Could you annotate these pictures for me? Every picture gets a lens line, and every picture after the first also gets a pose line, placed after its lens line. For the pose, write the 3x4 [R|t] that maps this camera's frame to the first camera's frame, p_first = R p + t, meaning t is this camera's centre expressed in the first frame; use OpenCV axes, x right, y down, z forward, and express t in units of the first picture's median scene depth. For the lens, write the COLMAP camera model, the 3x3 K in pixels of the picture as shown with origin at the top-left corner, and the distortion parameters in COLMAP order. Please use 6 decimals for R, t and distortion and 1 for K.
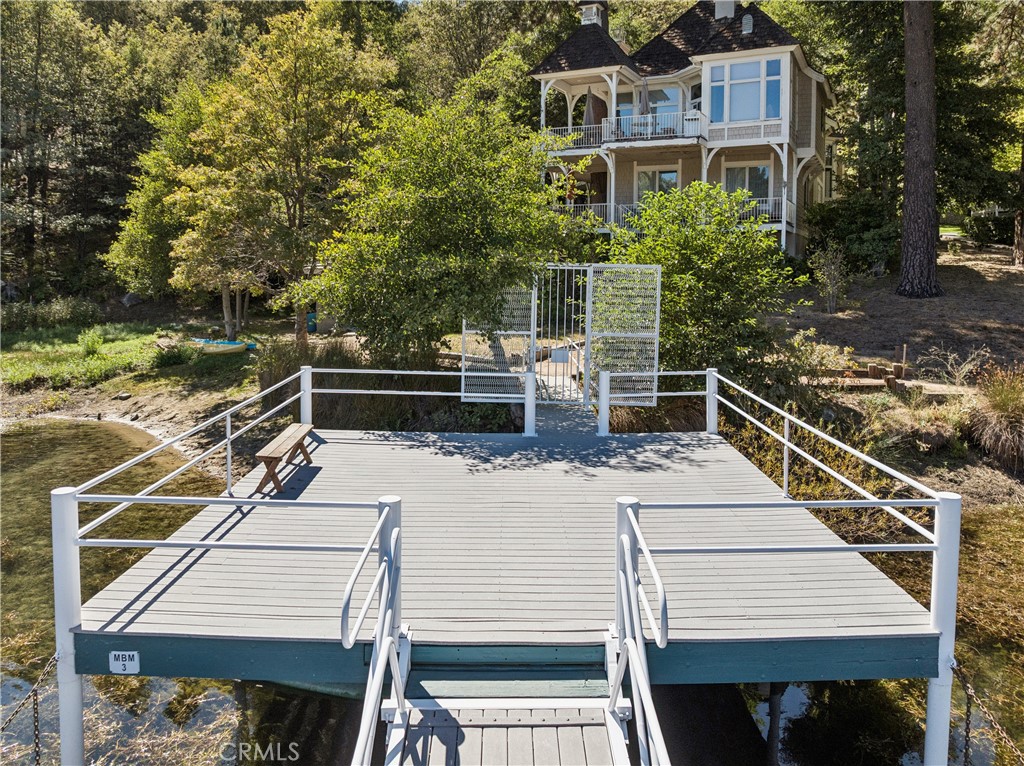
lens RADIAL K [[743.5, 0, 515.6], [0, 743.5, 365.1], [0, 0, 1]] dist [-0.005176, -0.003829]
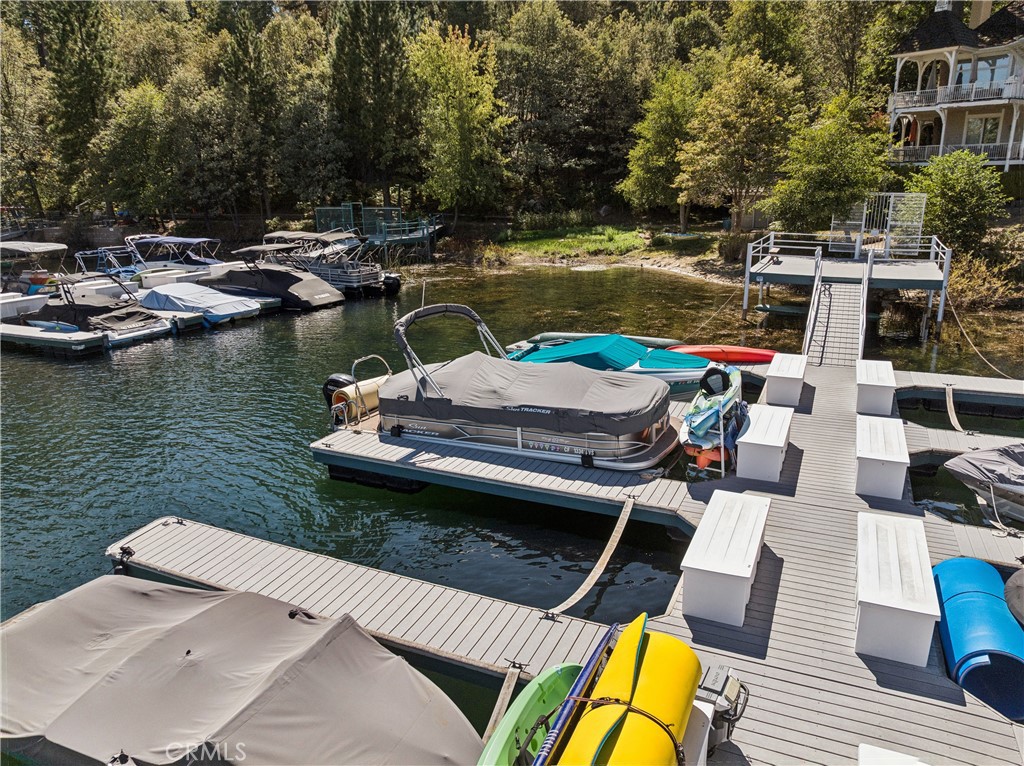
lens RADIAL K [[736.7, 0, 513.3], [0, 736.7, 405.3], [0, 0, 1]] dist [-0.037839, 0.002302]
pose [[0.901857, 0.109453, -0.417941, 0.025902], [-0.040554, 0.984552, 0.170331, 0.088072], [0.430127, -0.136665, 0.892364, -0.804143]]
